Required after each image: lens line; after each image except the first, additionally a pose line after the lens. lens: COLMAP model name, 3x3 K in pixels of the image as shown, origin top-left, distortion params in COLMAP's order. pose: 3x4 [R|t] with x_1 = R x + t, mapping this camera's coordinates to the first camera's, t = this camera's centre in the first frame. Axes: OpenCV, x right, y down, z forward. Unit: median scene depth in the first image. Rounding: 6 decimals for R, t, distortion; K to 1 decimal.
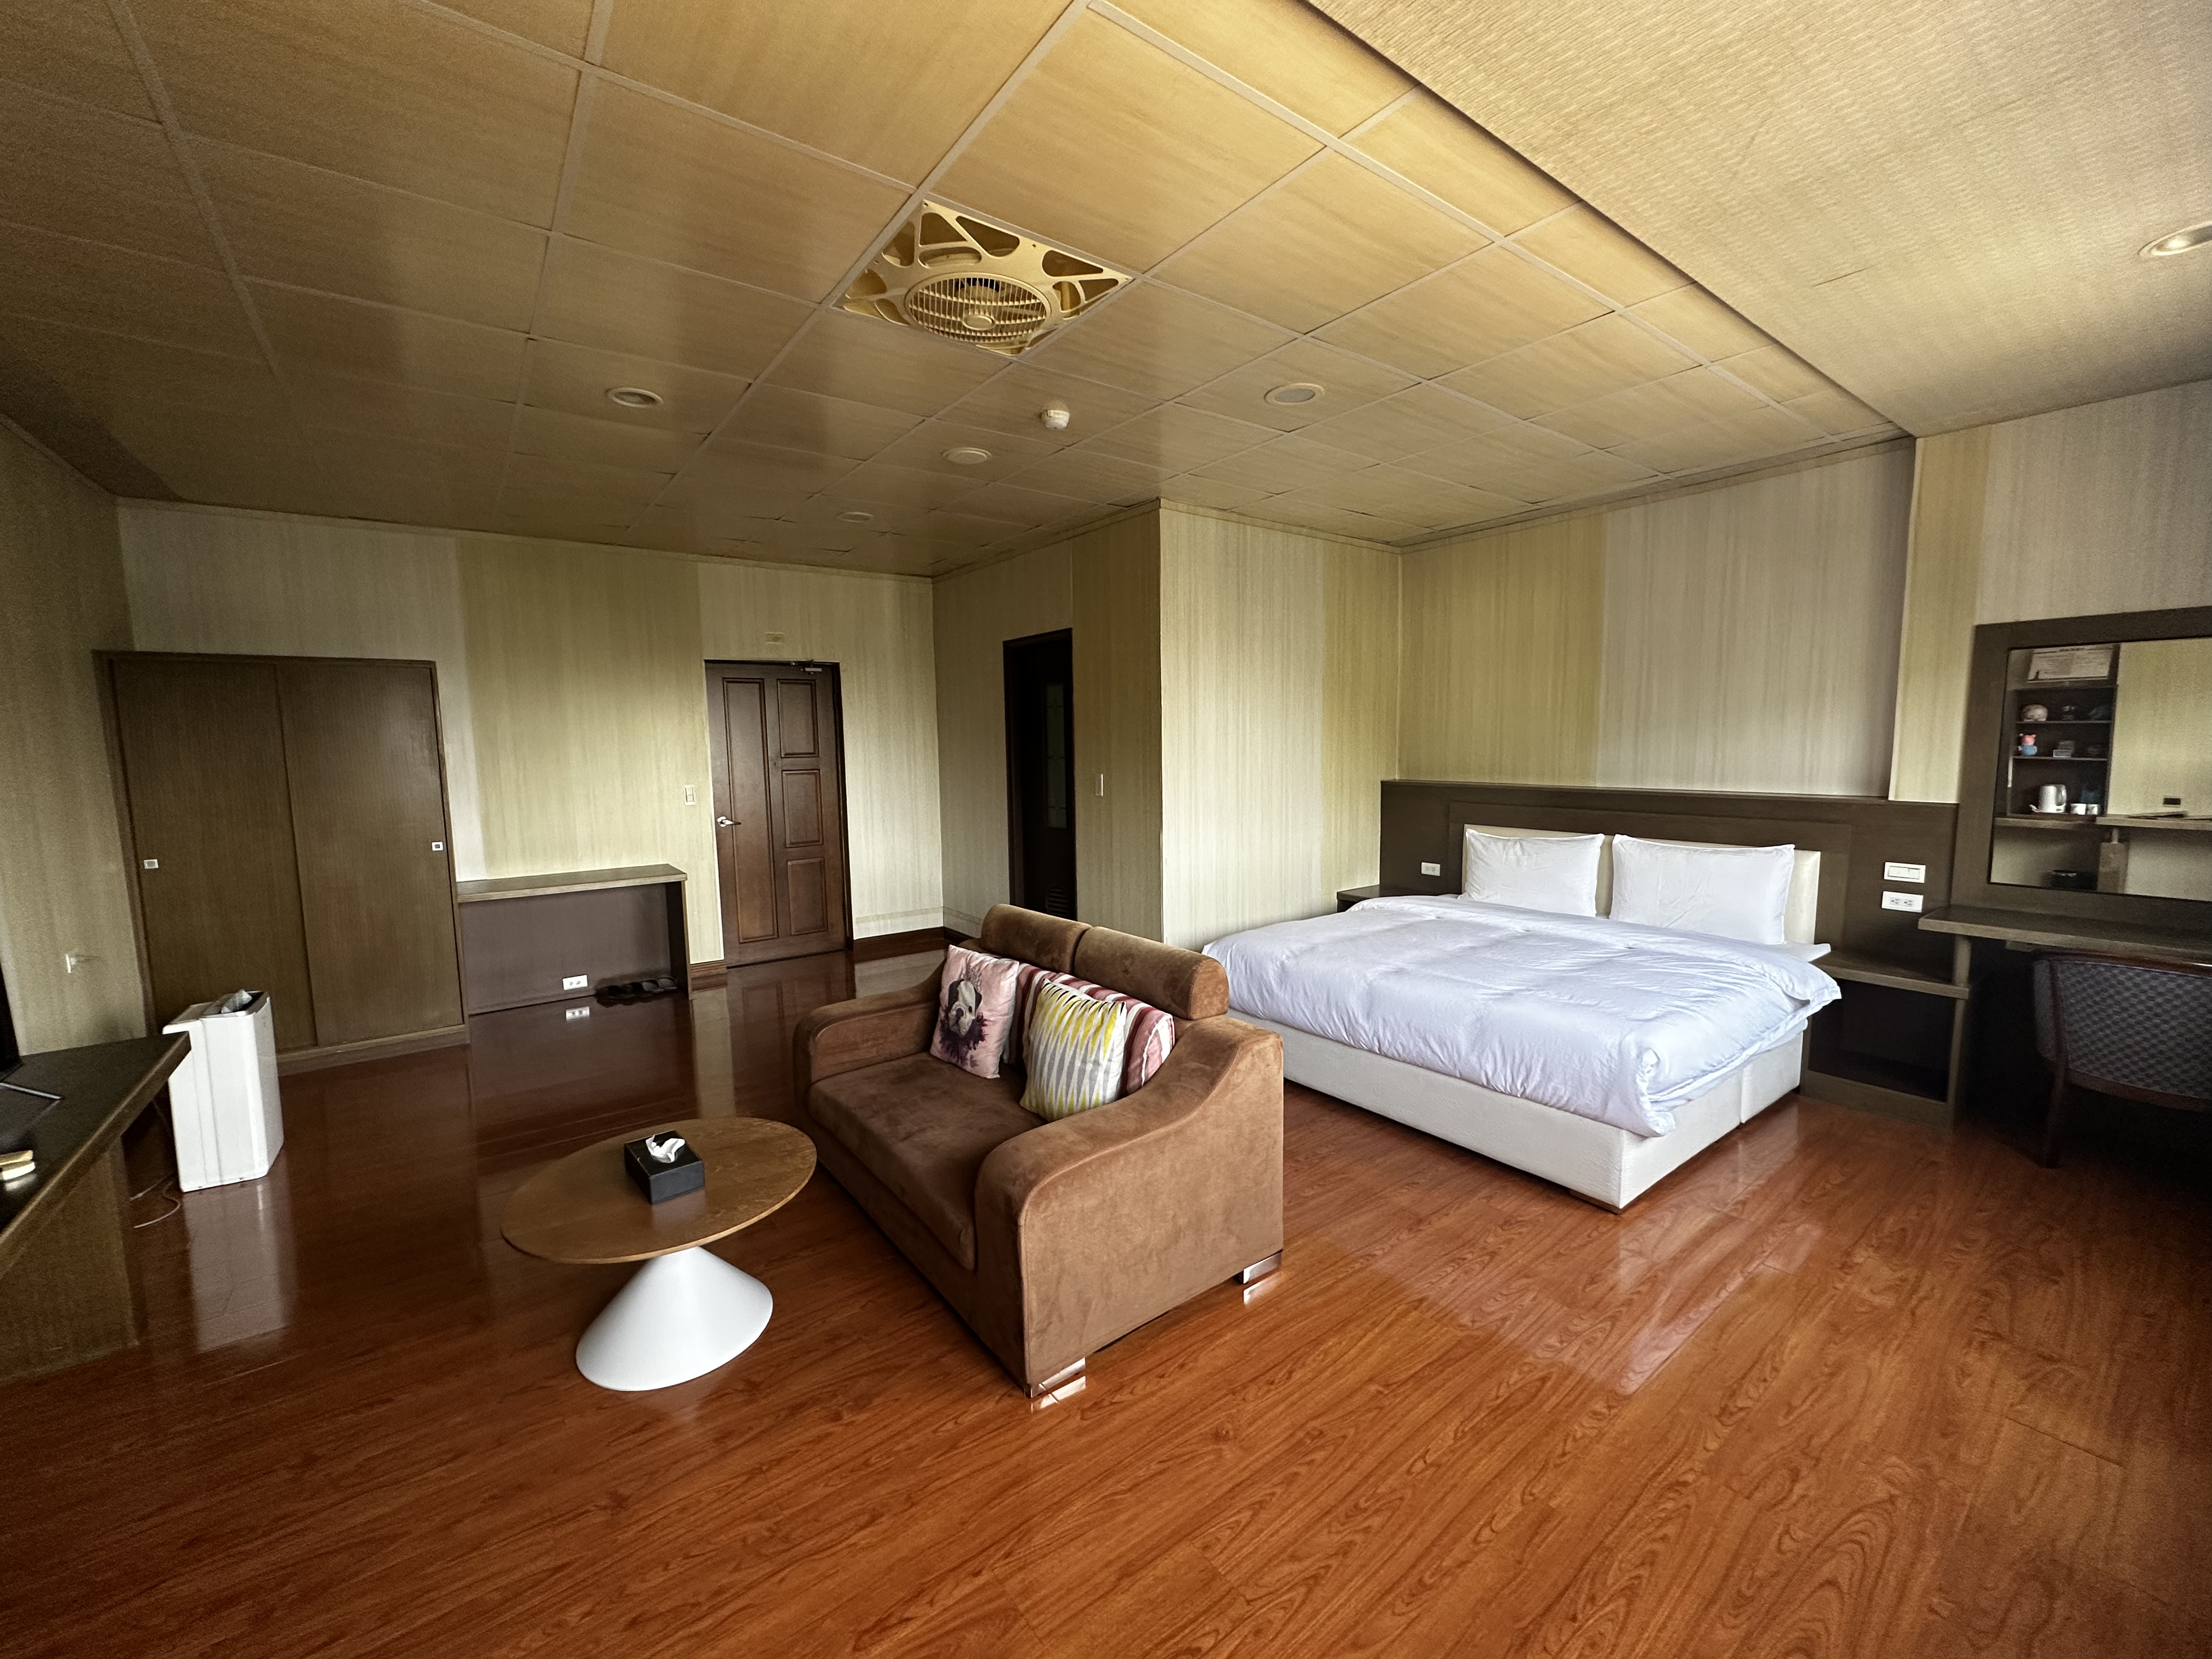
lens RADIAL K [[883.3, 0, 1106.0], [0, 883.3, 829.5], [0, 0, 1]] dist [0.000659, 0.000045]
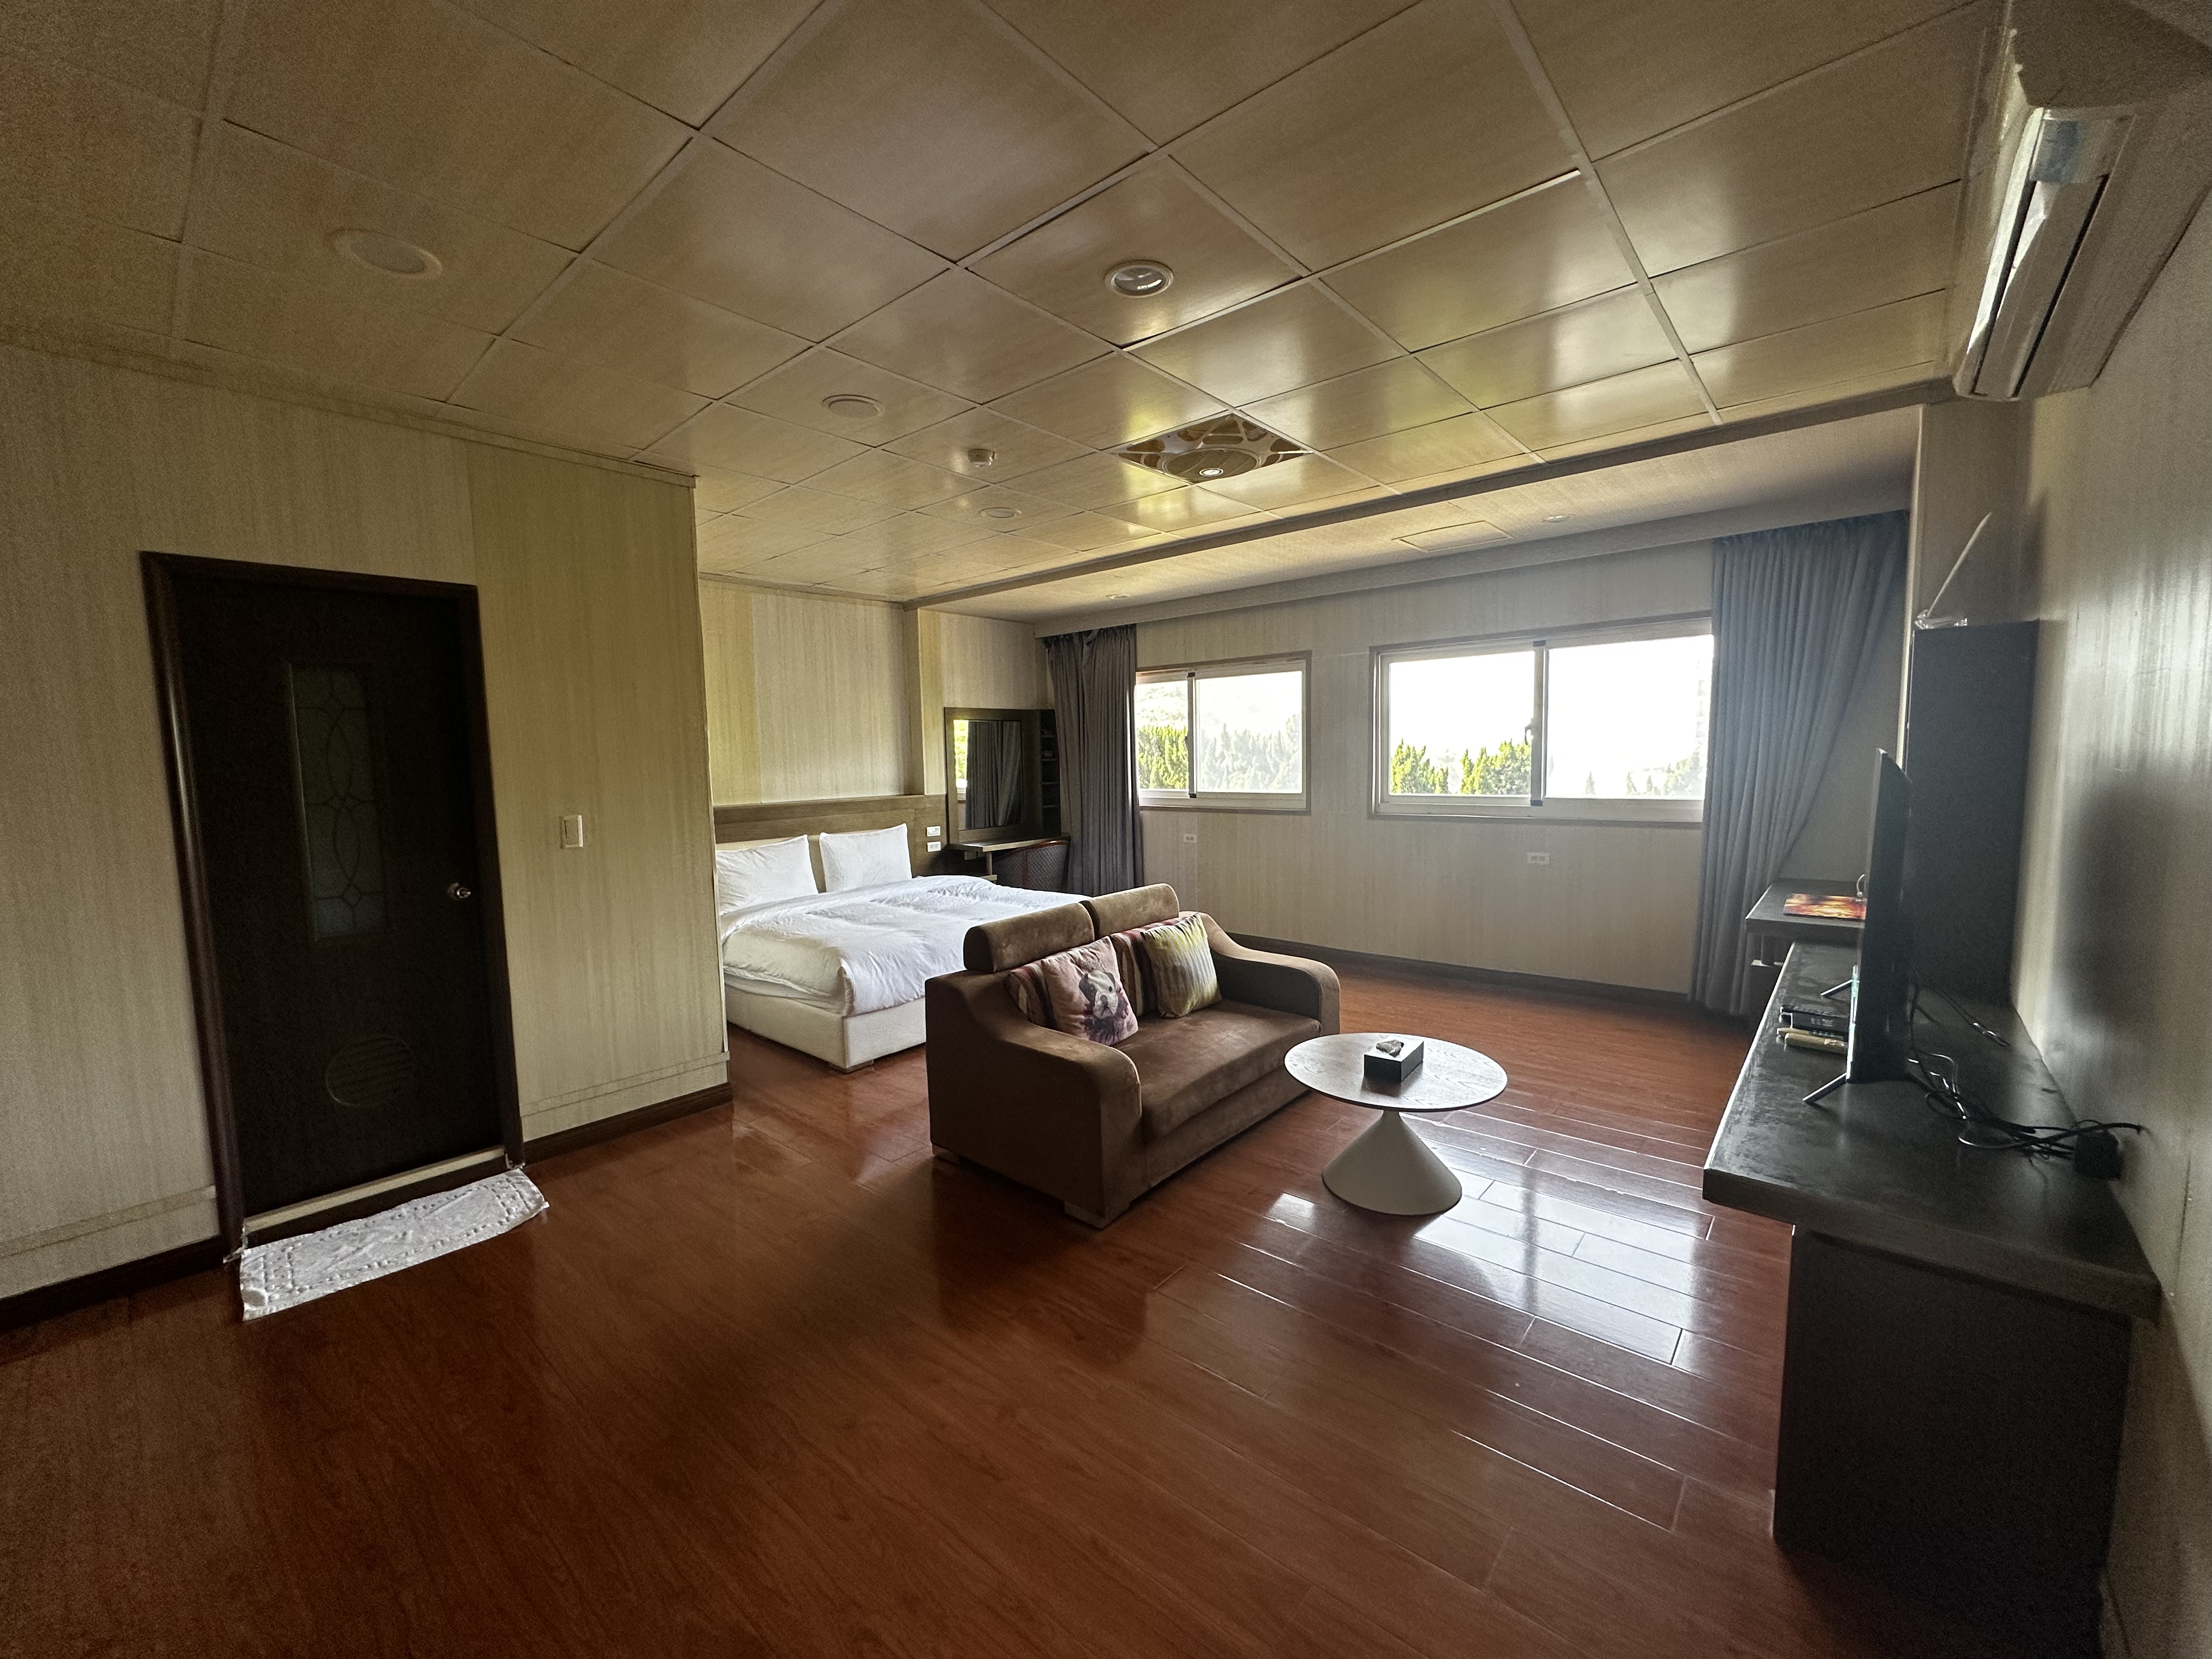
lens RADIAL K [[883.5, 0, 1106.0], [0, 883.5, 829.5], [0, 0, 1]] dist [-0.000248, 0.000093]
pose [[-0.228492, -0.067720, 0.971188, -0.900021], [0.122078, 0.987711, 0.097593, -0.082871], [-0.965862, 0.140860, -0.217416, 0.894838]]
